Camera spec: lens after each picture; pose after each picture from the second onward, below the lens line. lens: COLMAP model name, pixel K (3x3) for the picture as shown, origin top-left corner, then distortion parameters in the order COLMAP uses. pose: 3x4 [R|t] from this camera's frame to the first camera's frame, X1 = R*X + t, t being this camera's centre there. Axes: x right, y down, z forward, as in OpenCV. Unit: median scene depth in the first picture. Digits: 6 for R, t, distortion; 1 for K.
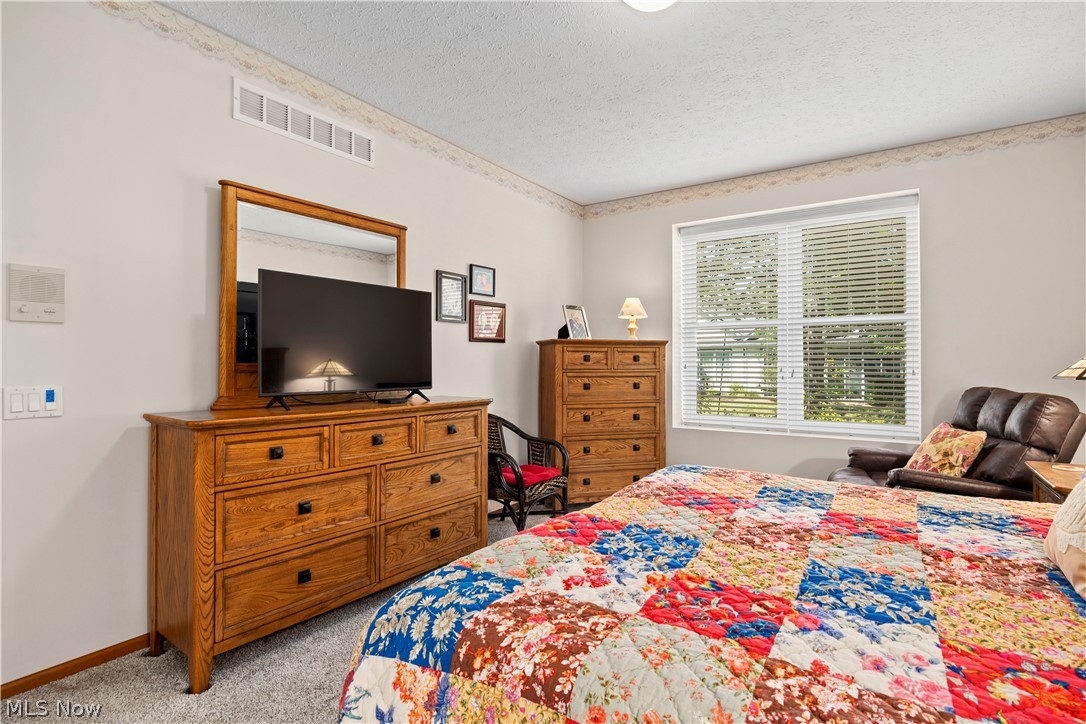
lens RADIAL K [[538.0, 0, 543.0], [0, 538.0, 362.0], [0, 0, 1]] dist [-0.000058, -0.000176]
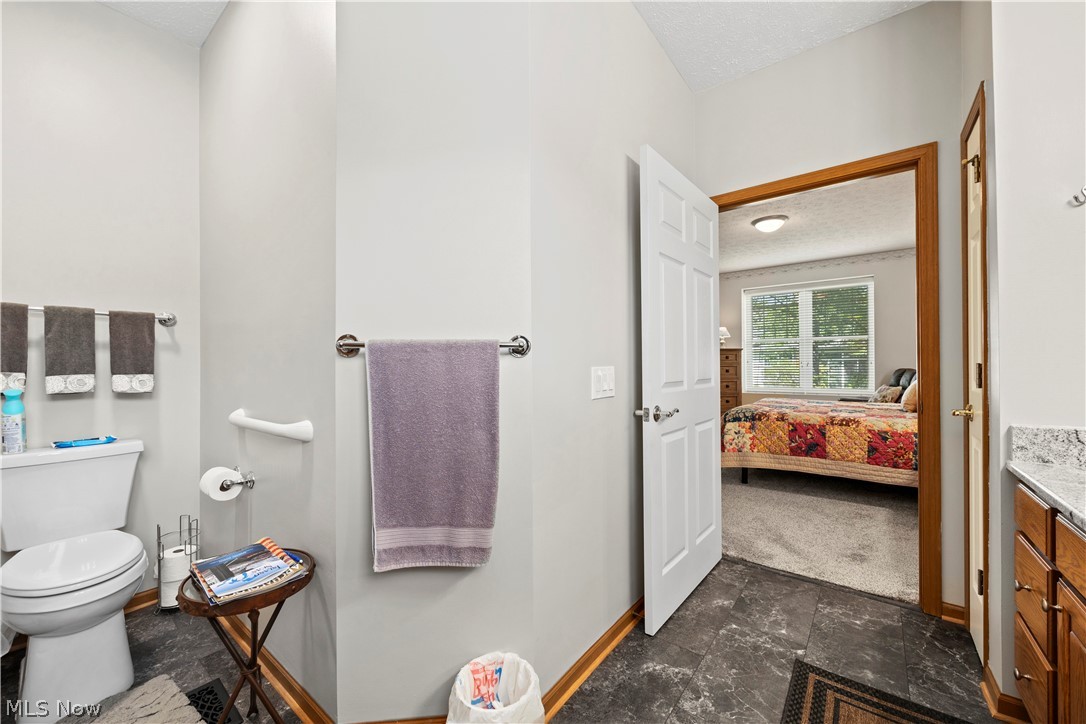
lens RADIAL K [[416.3, 0, 544.7], [0, 416.3, 363.1], [0, 0, 1]] dist [-0.000880, -0.000253]
pose [[0.996613, -0.002001, -0.082210, -0.400773], [0.001531, 0.999982, -0.005770, 0.024140], [0.082220, 0.005625, 0.996598, -0.646377]]
